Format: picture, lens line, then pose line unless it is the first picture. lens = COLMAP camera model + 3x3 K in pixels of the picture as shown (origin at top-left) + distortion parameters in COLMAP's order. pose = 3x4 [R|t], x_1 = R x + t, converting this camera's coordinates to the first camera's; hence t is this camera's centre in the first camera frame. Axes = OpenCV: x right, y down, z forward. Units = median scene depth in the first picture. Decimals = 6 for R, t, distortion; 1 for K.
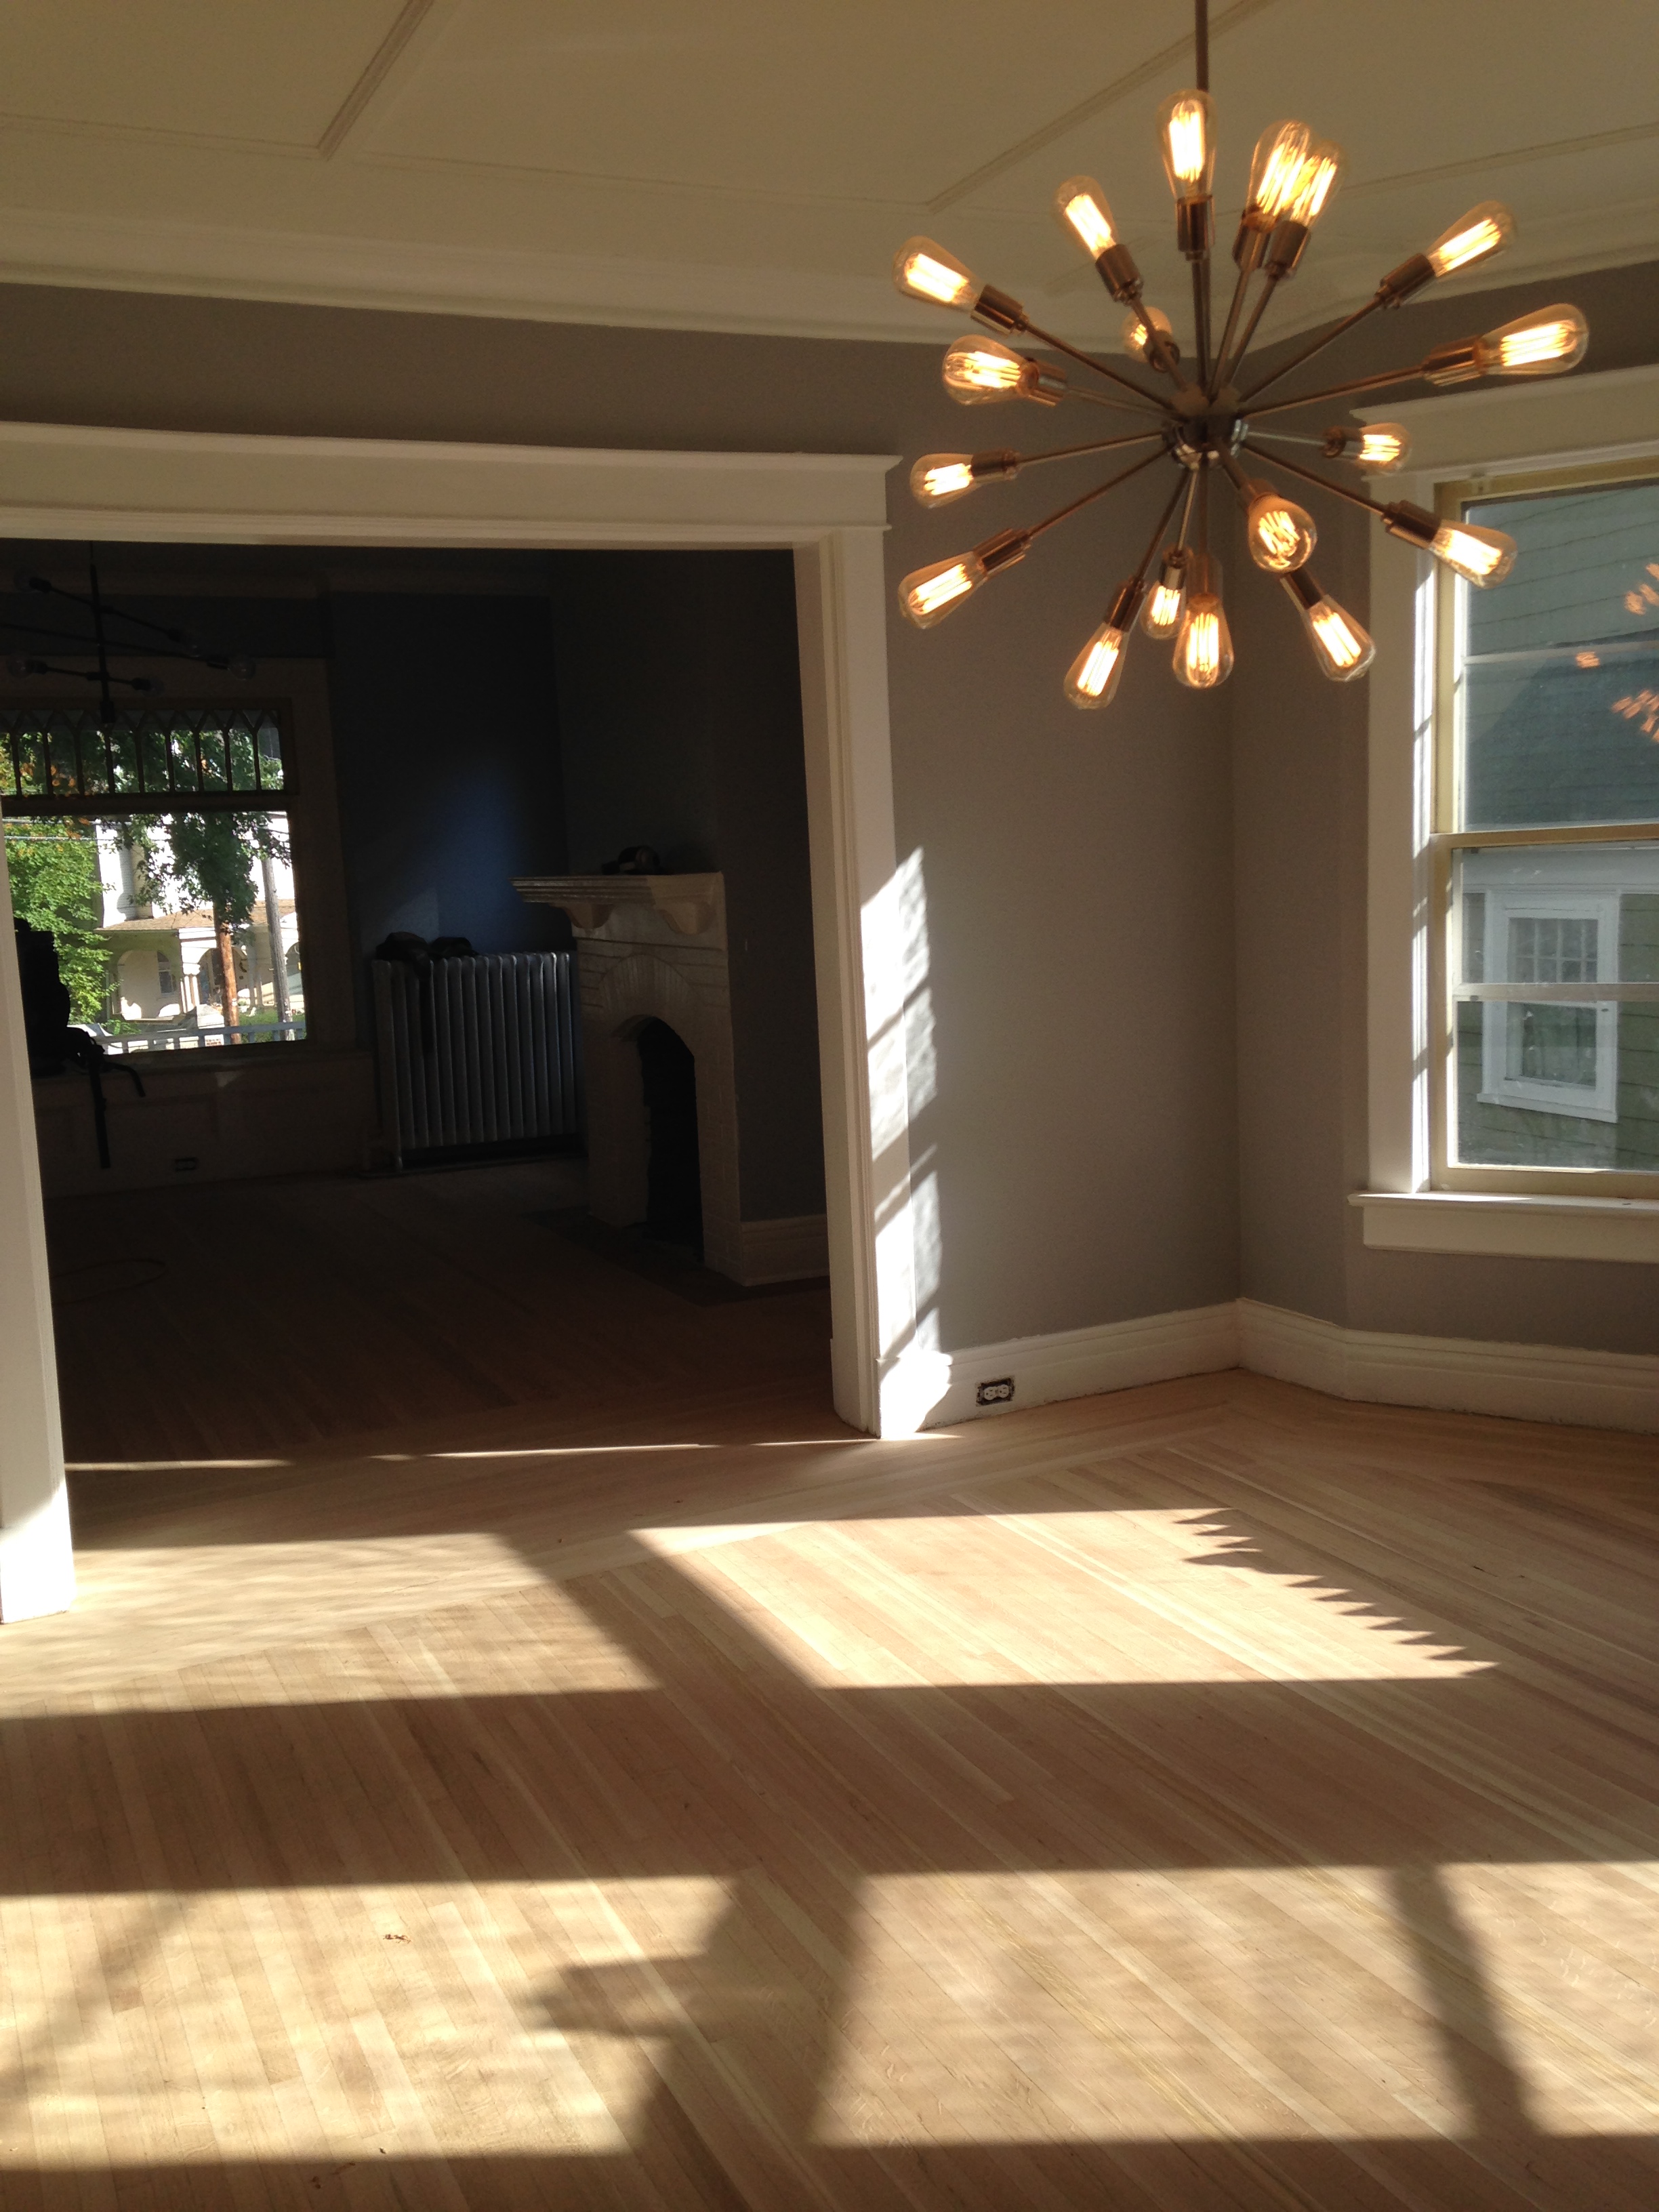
lens RADIAL K [[2073.0, 0, 829.5], [0, 2073.0, 1106.0], [0, 0, 1]] dist [0.189305, -0.276730]
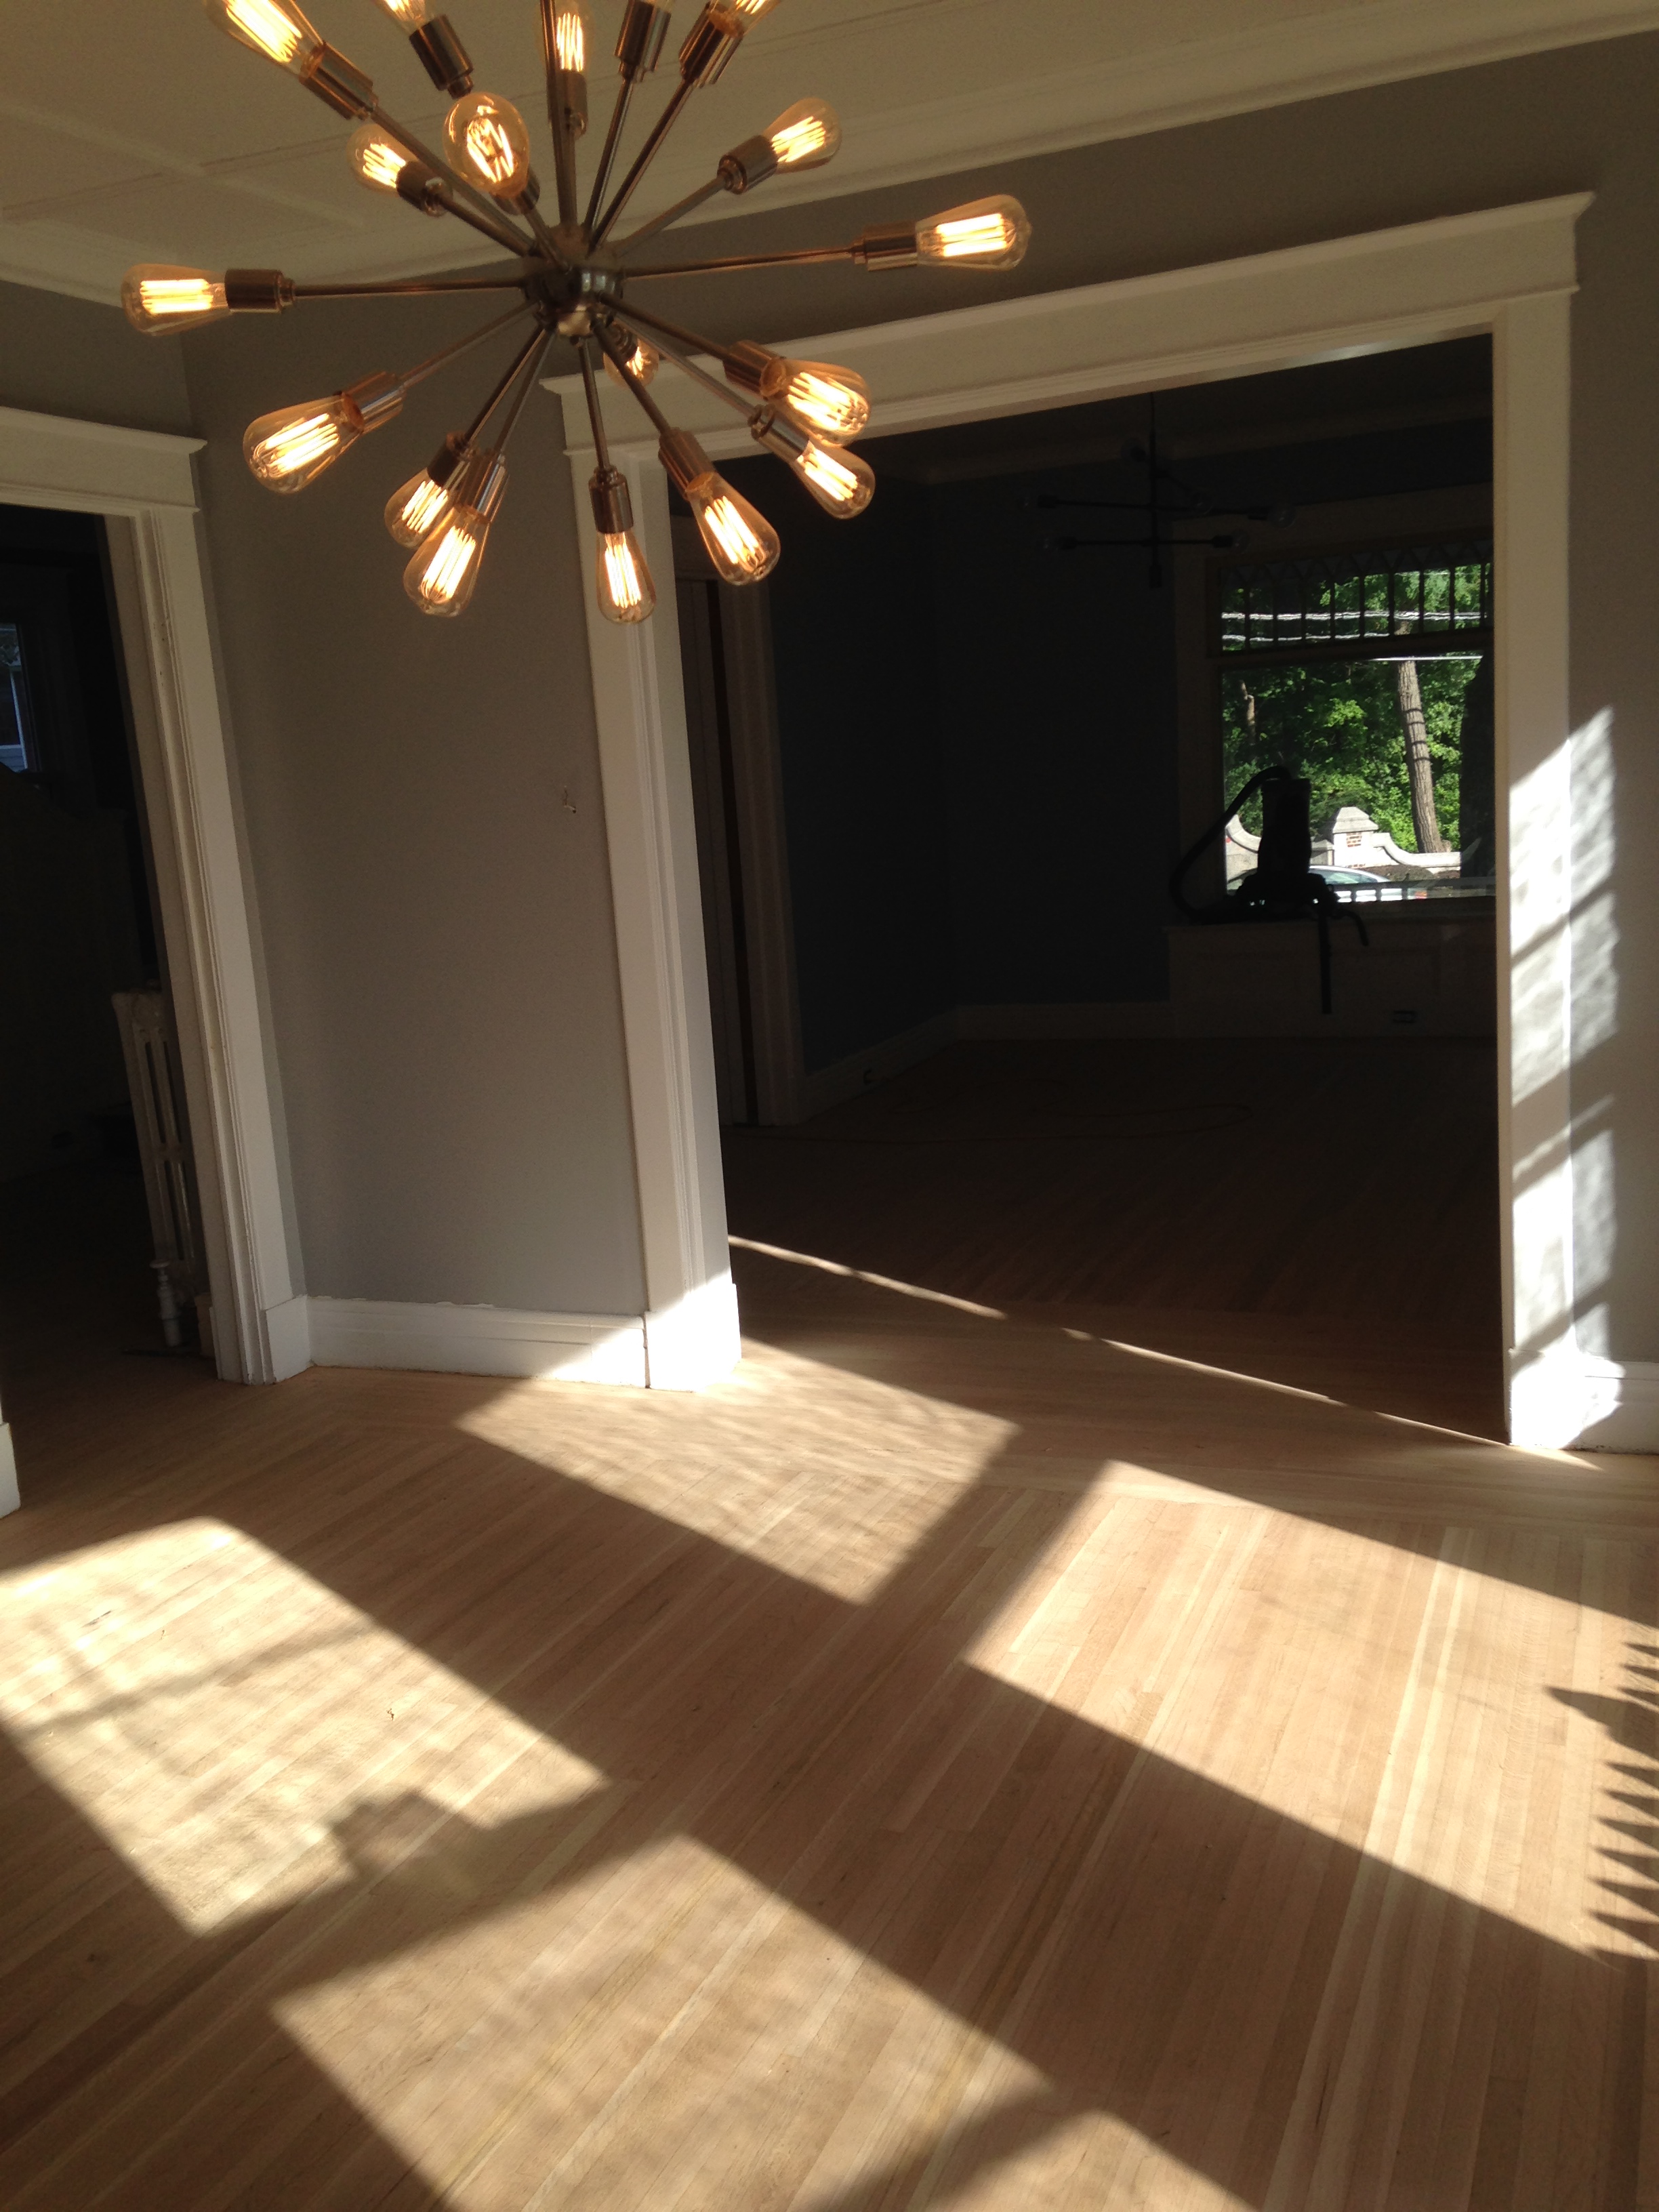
lens RADIAL K [[2073.0, 0, 829.5], [0, 2073.0, 1106.0], [0, 0, 1]] dist [0.189305, -0.276730]
pose [[0.638996, 0.131547, -0.757879, 0.472930], [-0.062153, 0.990877, 0.119585, -0.055067], [0.766695, -0.029310, 0.641342, 0.275313]]
